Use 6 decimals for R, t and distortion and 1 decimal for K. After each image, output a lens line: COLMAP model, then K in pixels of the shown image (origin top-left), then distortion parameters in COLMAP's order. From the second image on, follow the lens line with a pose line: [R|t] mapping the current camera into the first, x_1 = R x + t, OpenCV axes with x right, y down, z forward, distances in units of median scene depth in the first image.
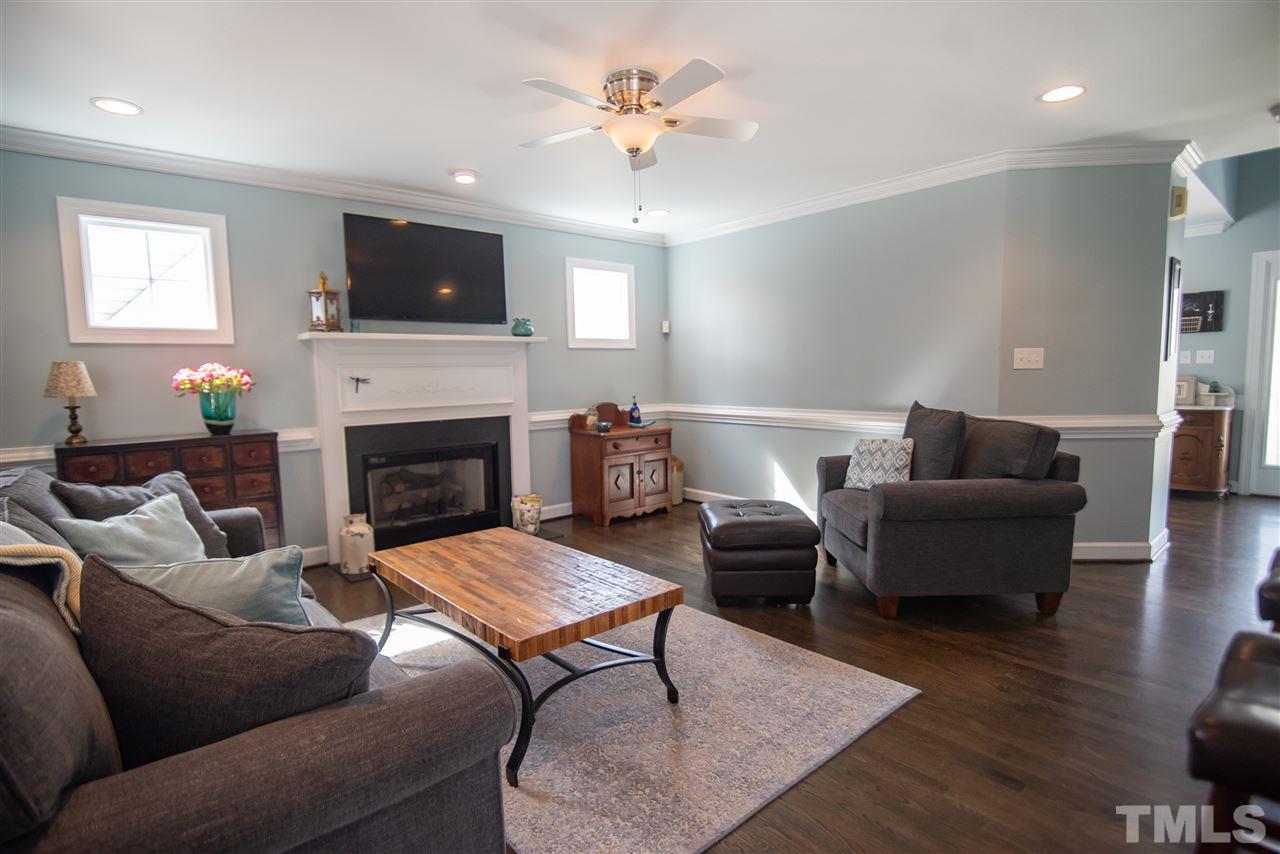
lens RADIAL K [[655.6, 0, 655.2], [0, 655.6, 434.0], [0, 0, 1]] dist [-0.019353, -0.000029]
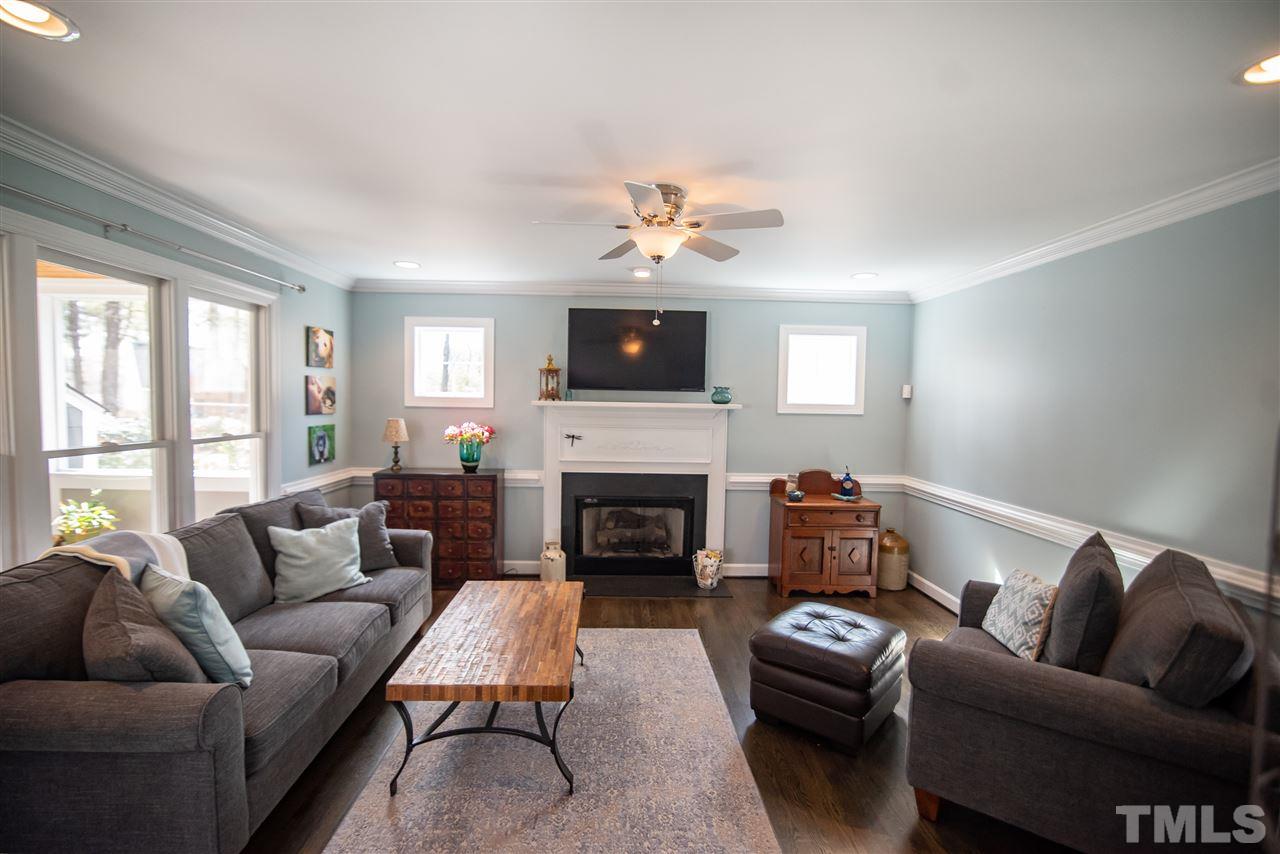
lens RADIAL K [[608.4, 0, 612.1], [0, 608.4, 433.6], [0, 0, 1]] dist [-0.006851, -0.000290]
pose [[0.754953, 0.069194, -0.652118, 0.314530], [-0.095281, 0.995439, -0.004685, -0.076129], [0.648820, 0.065671, 0.758103, 0.126784]]
